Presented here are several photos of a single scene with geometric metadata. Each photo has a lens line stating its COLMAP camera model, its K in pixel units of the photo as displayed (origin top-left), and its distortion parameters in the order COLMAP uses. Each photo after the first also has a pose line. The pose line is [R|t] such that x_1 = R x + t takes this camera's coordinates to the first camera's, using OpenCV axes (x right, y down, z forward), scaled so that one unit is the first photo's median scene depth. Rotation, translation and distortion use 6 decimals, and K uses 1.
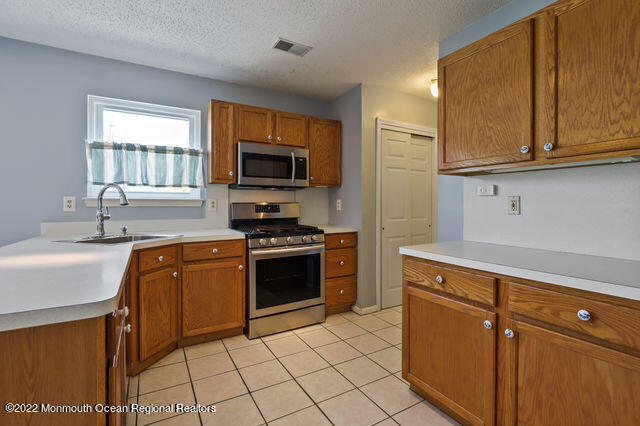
lens RADIAL K [[302.2, 0, 327.1], [0, 302.2, 205.4], [0, 0, 1]] dist [-0.019374, 0.005630]
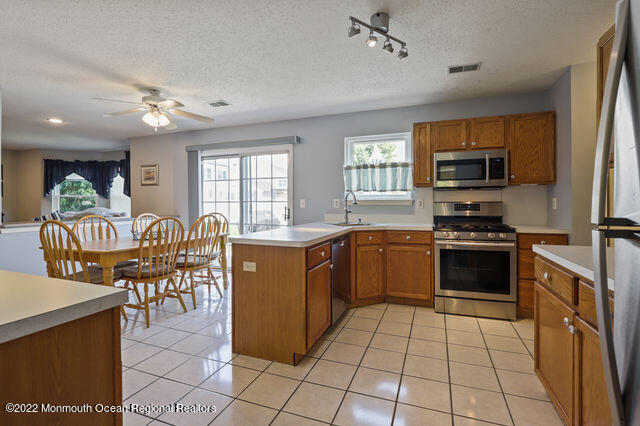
lens RADIAL K [[302.2, 0, 324.4], [0, 302.2, 204.4], [0, 0, 1]] dist [-0.019374, 0.005630]
pose [[0.623335, -0.000989, -0.781955, 0.399934], [-0.001598, 0.999996, -0.002538, 0.004872], [0.781954, 0.002831, 0.623330, -0.122738]]
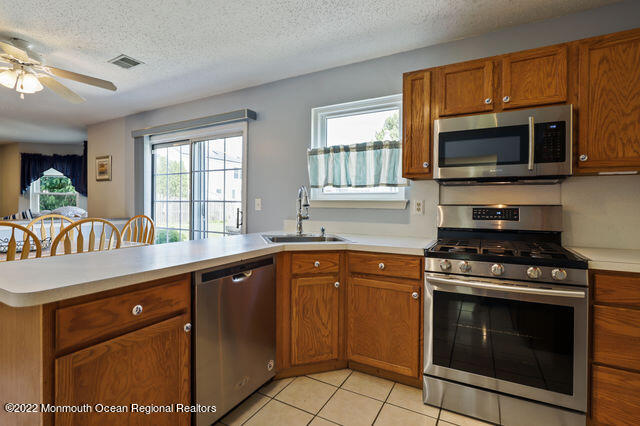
lens RADIAL K [[302.2, 0, 329.6], [0, 302.2, 208.2], [0, 0, 1]] dist [-0.019374, 0.005630]
pose [[0.512872, 0.012662, -0.858372, 0.200249], [-0.014786, 0.999873, 0.005915, -0.000172], [0.858338, 0.009658, 0.512994, 0.428867]]
